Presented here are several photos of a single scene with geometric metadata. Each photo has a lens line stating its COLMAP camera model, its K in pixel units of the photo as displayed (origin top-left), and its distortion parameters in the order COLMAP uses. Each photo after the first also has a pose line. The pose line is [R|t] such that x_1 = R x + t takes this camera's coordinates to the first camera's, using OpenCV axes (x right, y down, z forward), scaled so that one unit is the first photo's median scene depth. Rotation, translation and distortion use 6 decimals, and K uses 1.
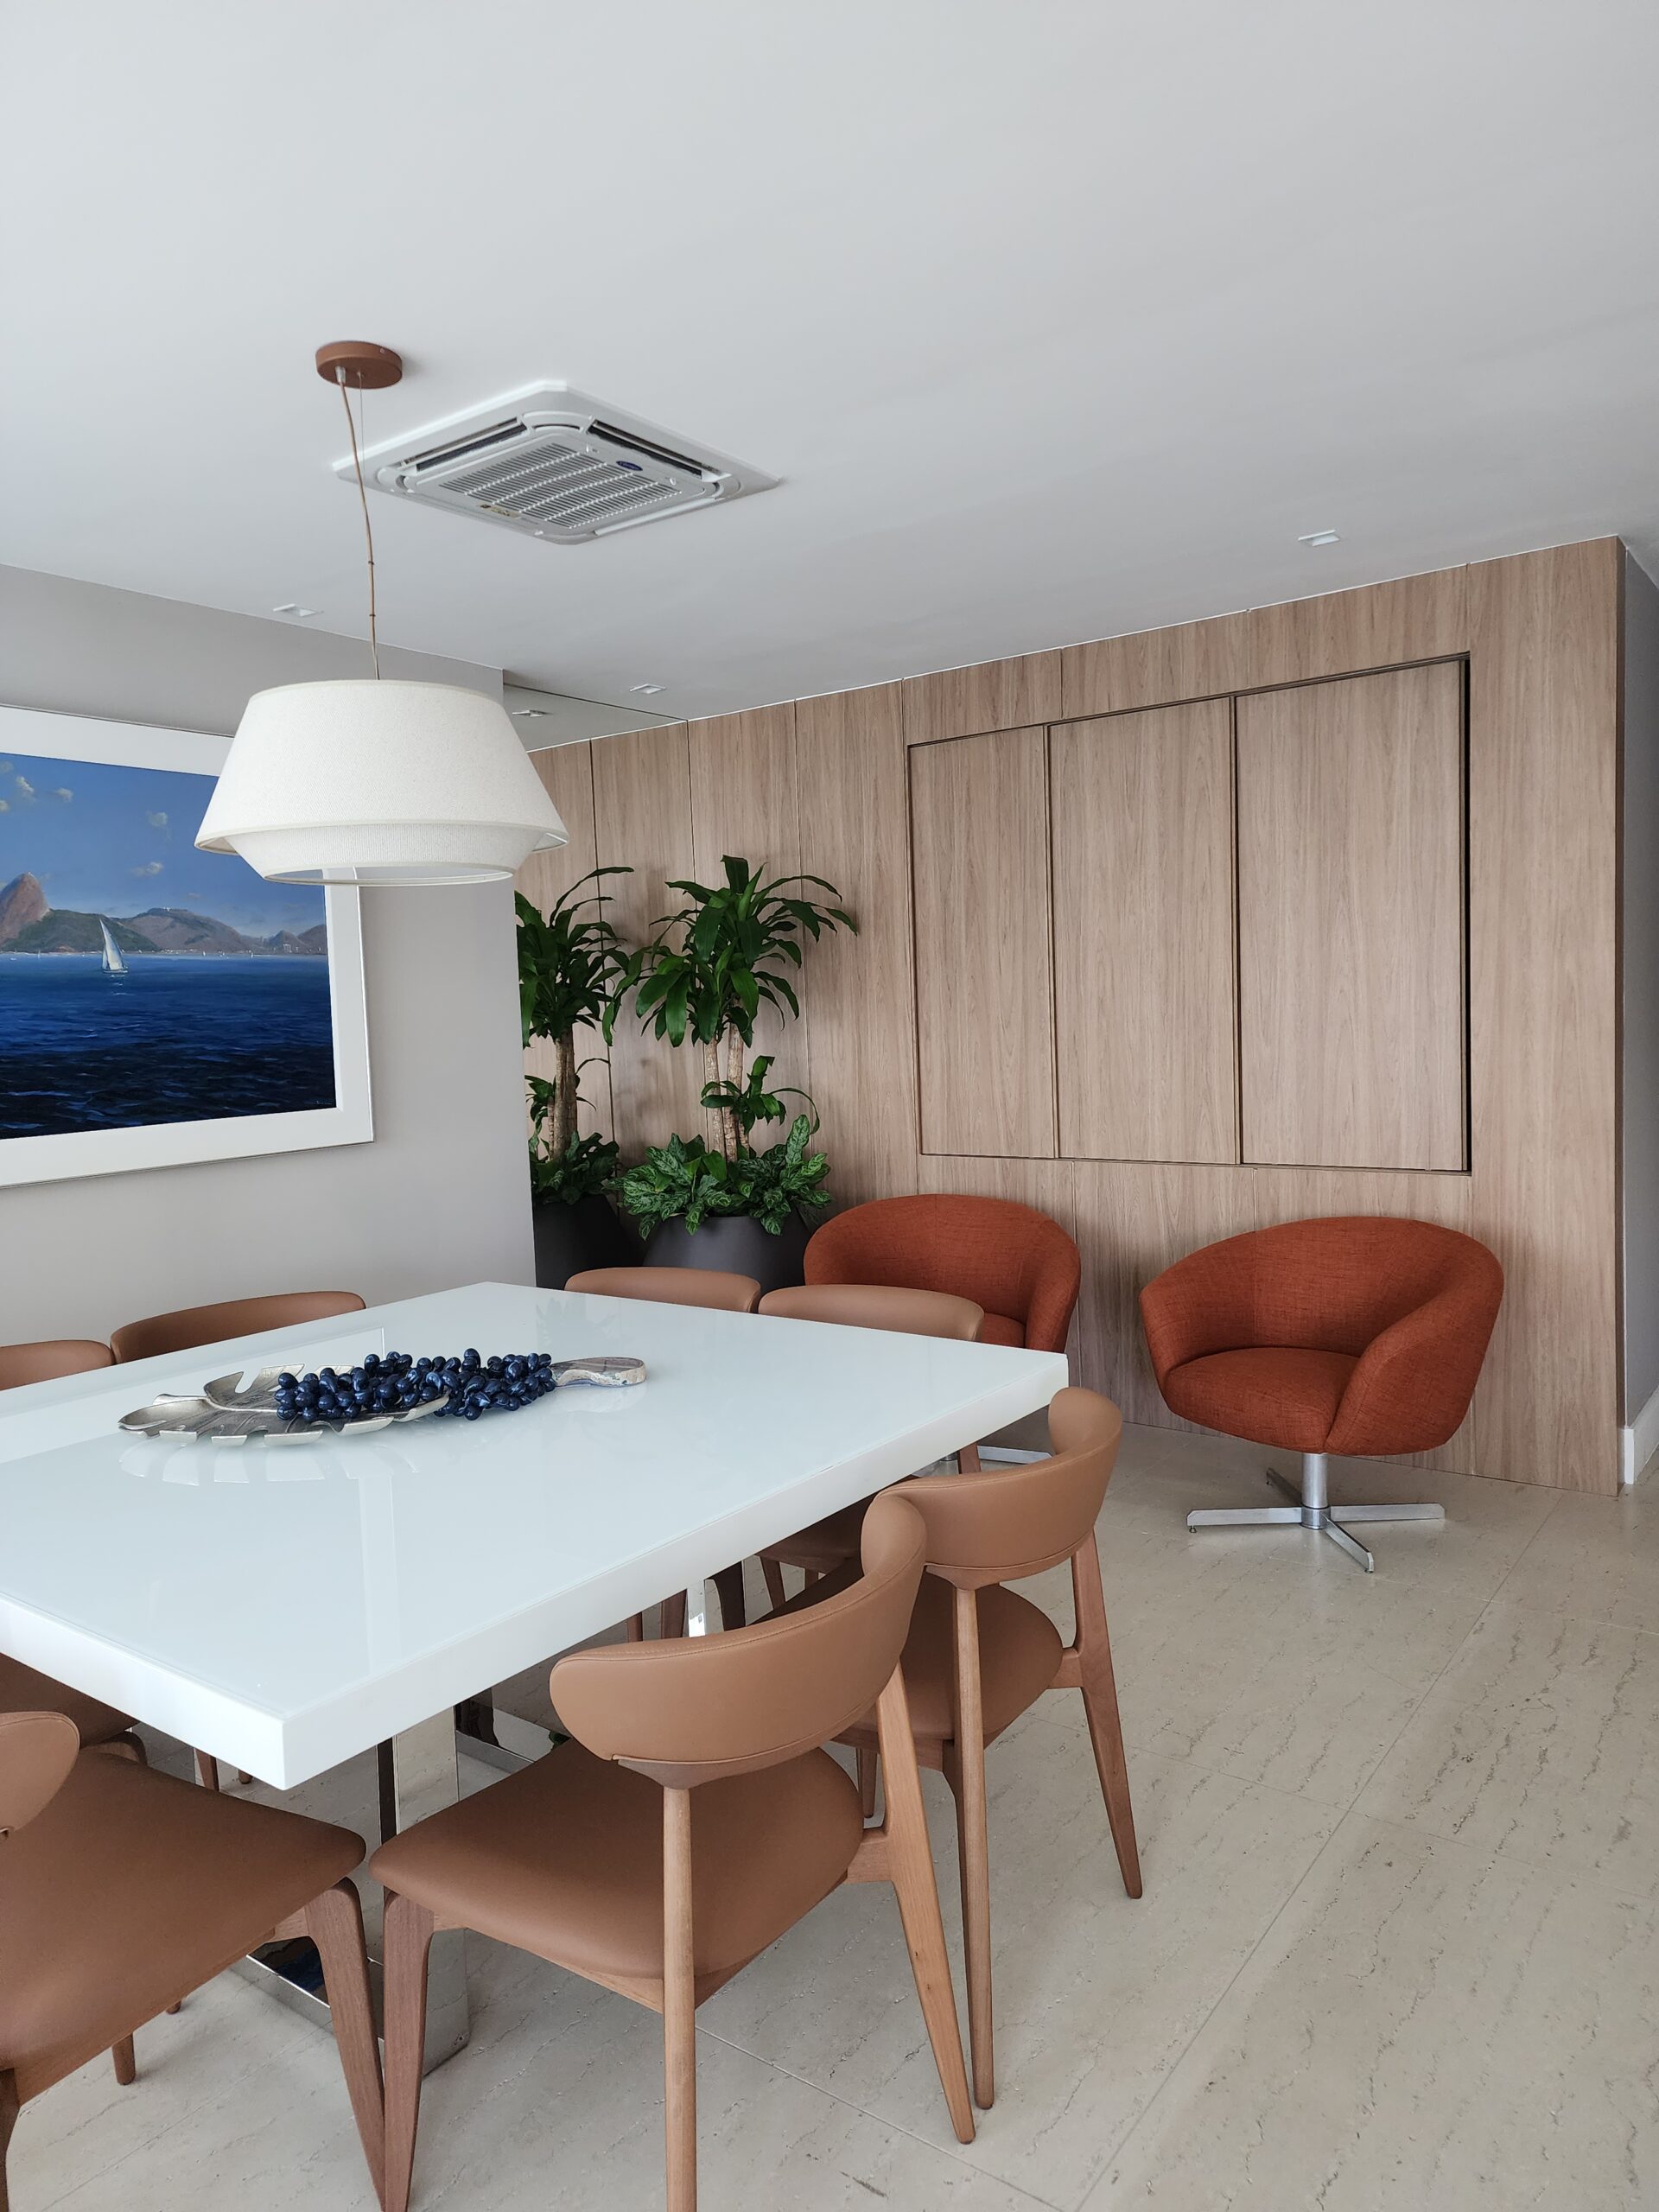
lens RADIAL K [[1475.0, 0, 819.2], [0, 1475.0, 1100.9], [0, 0, 1]] dist [0.082850, -0.075956]
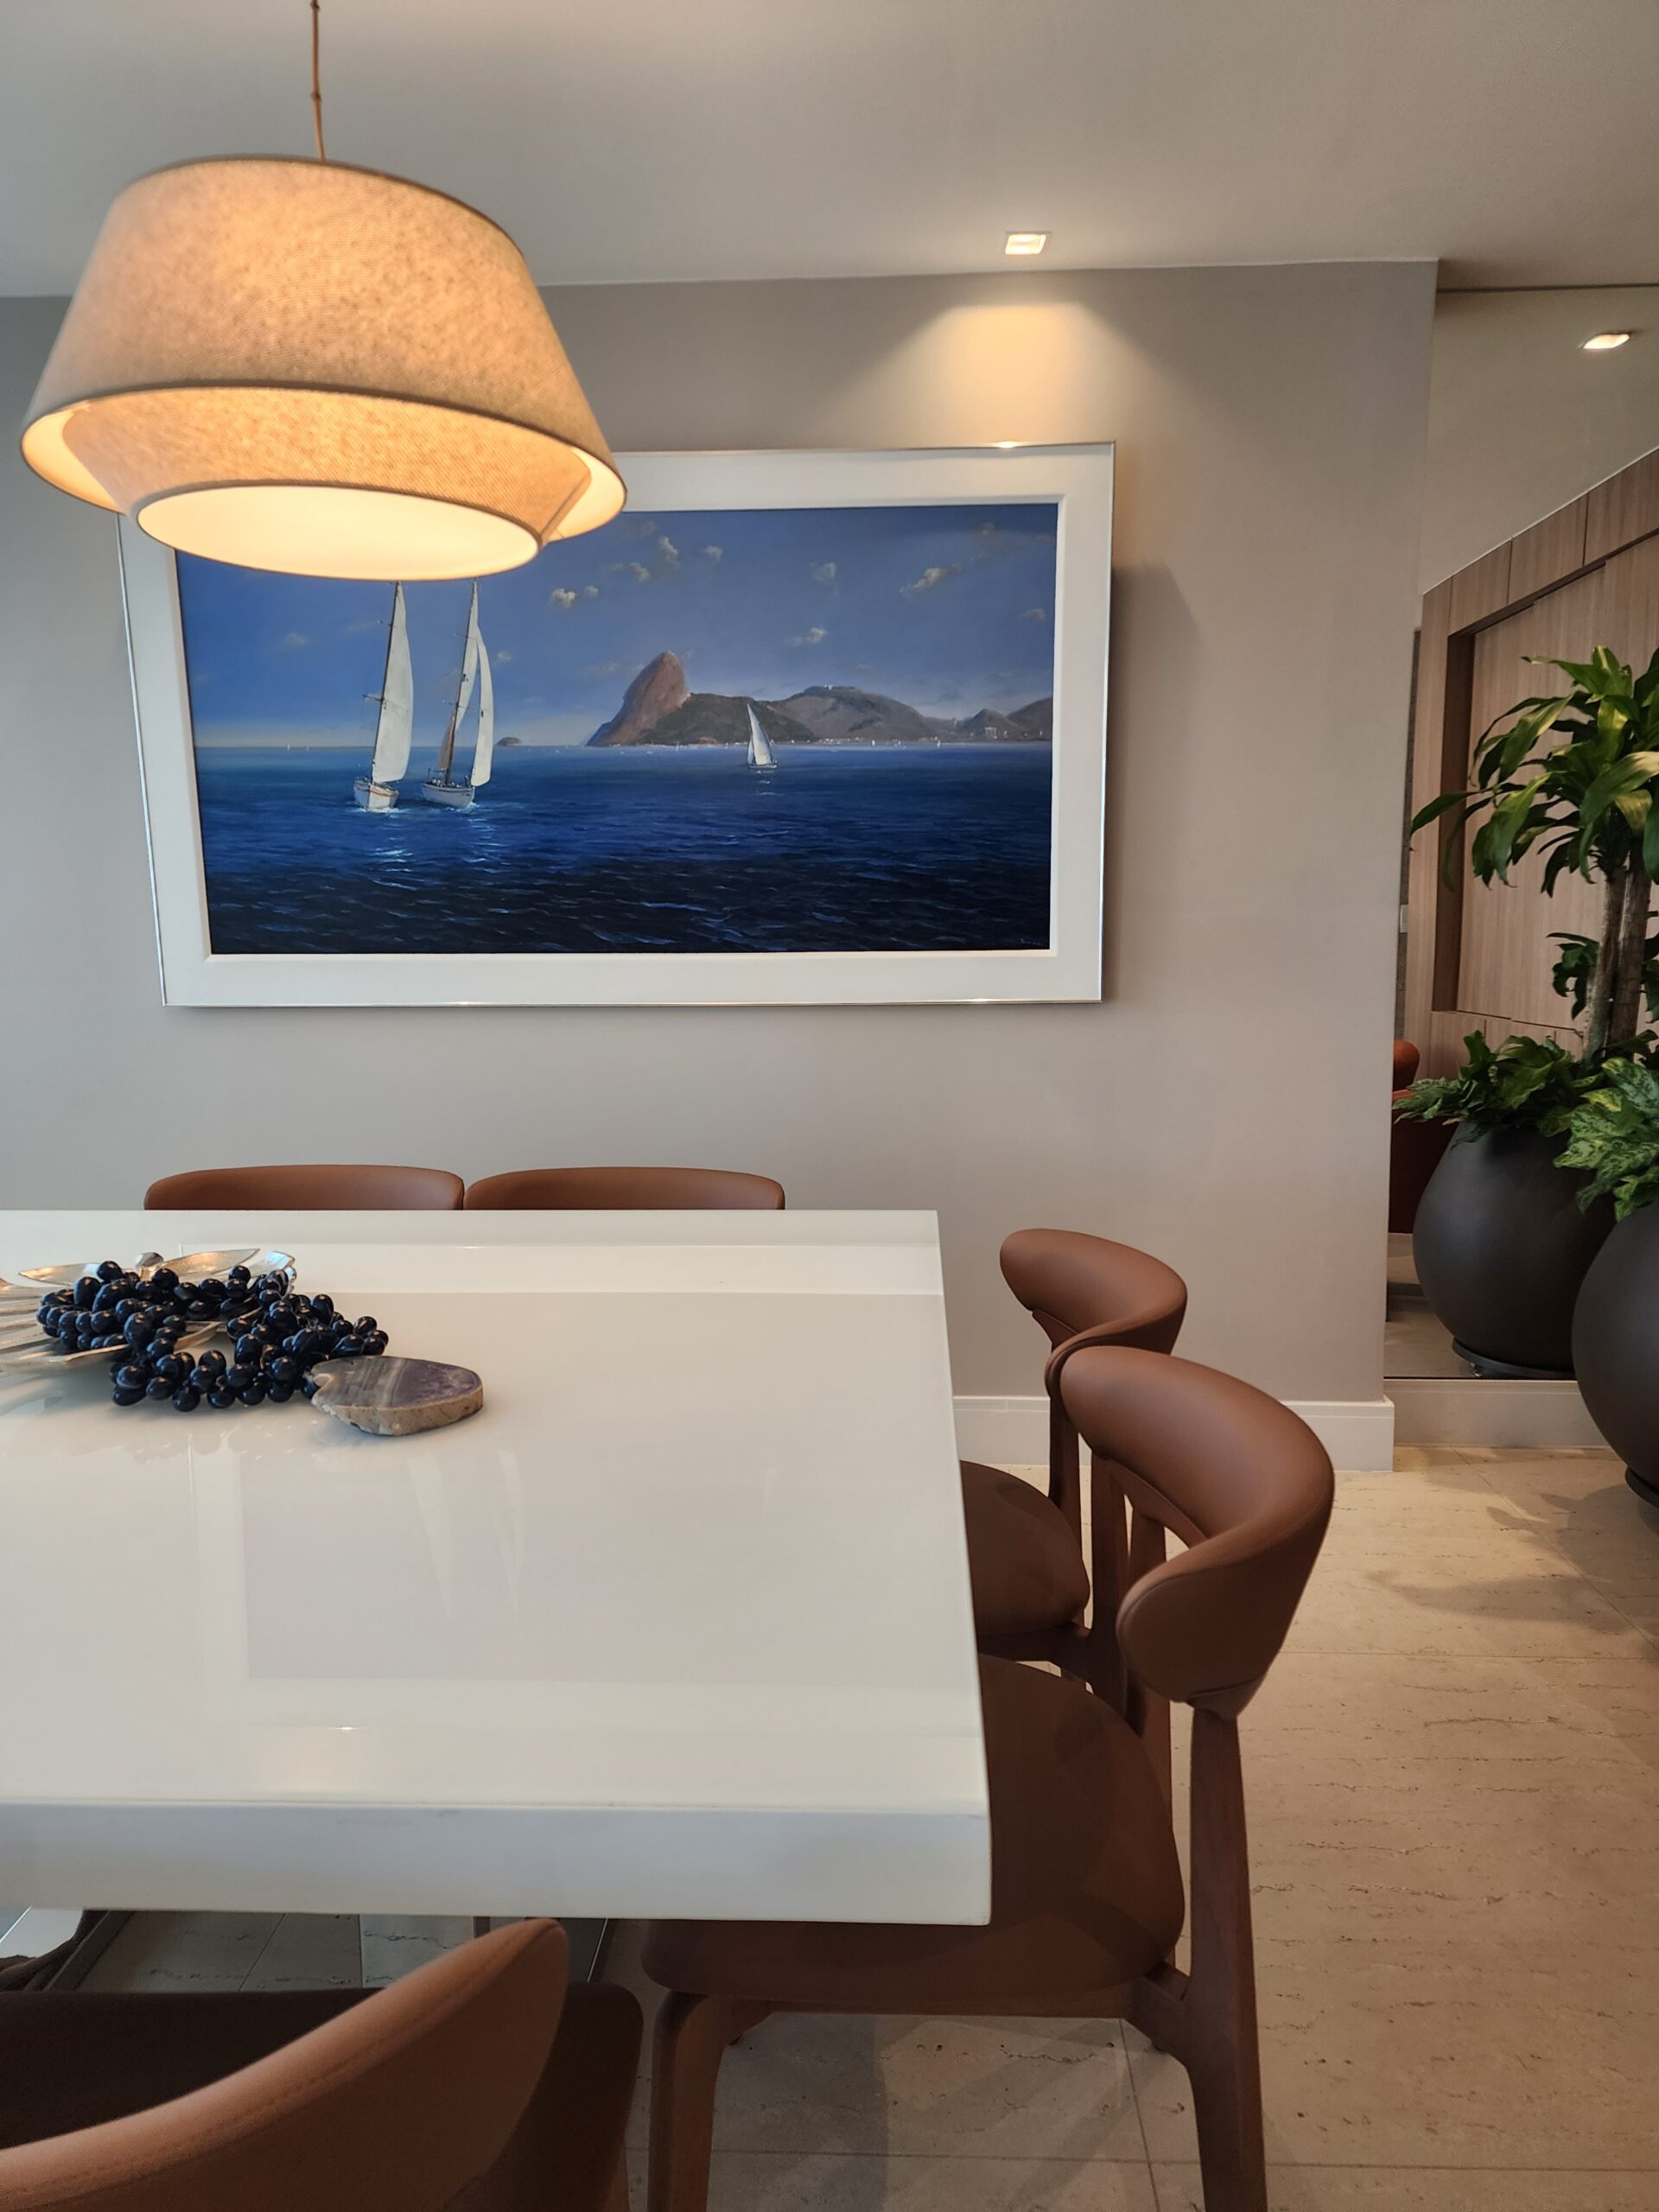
lens RADIAL K [[1503.7, 0, 846.0], [0, 1503.7, 1110.8], [0, 0, 1]] dist [0.099900, -0.089323]
pose [[0.561749, 0.145400, -0.814430, 0.279636], [-0.069830, 0.989255, 0.128446, -0.006594], [0.824355, -0.015283, 0.565866, 0.544909]]
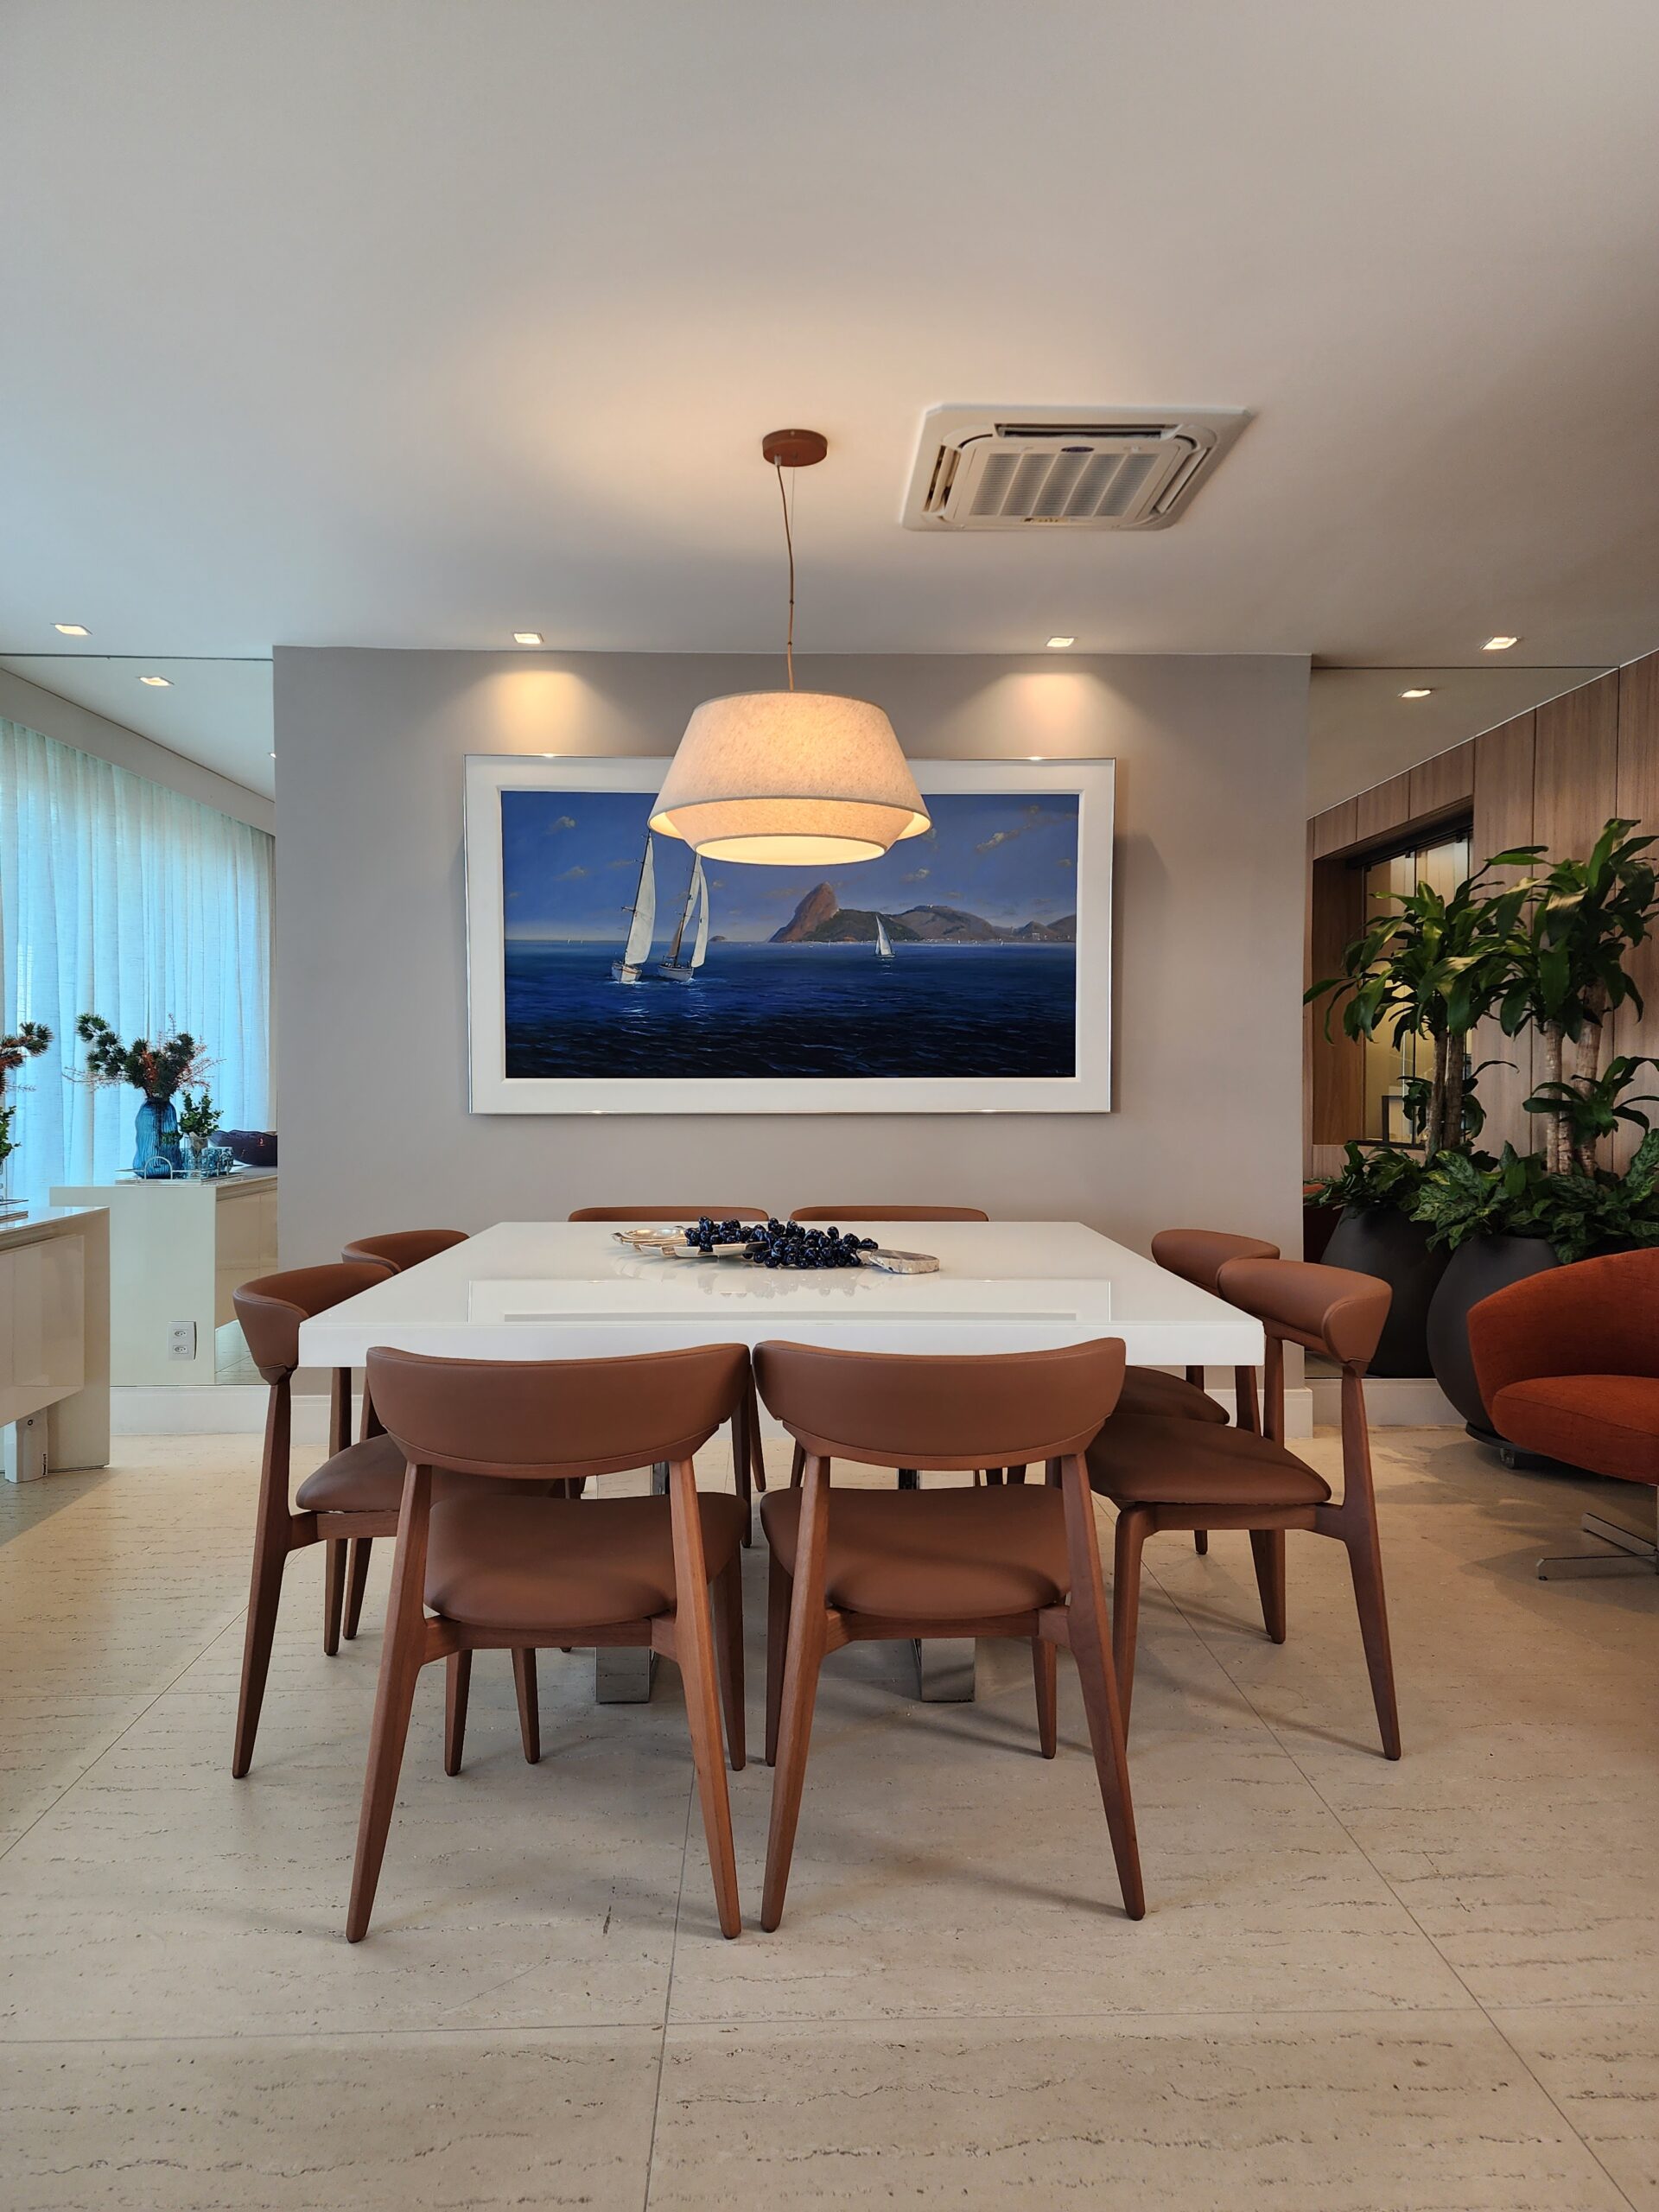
lens RADIAL K [[1483.2, 0, 829.5], [0, 1483.2, 1106.0], [0, 0, 1]] dist [0.181967, -0.374230]
pose [[0.616303, 0.056207, -0.785501, 0.503862], [-0.076937, 0.996976, 0.010975, 0.031113], [0.783742, 0.053670, 0.618763, 0.177753]]
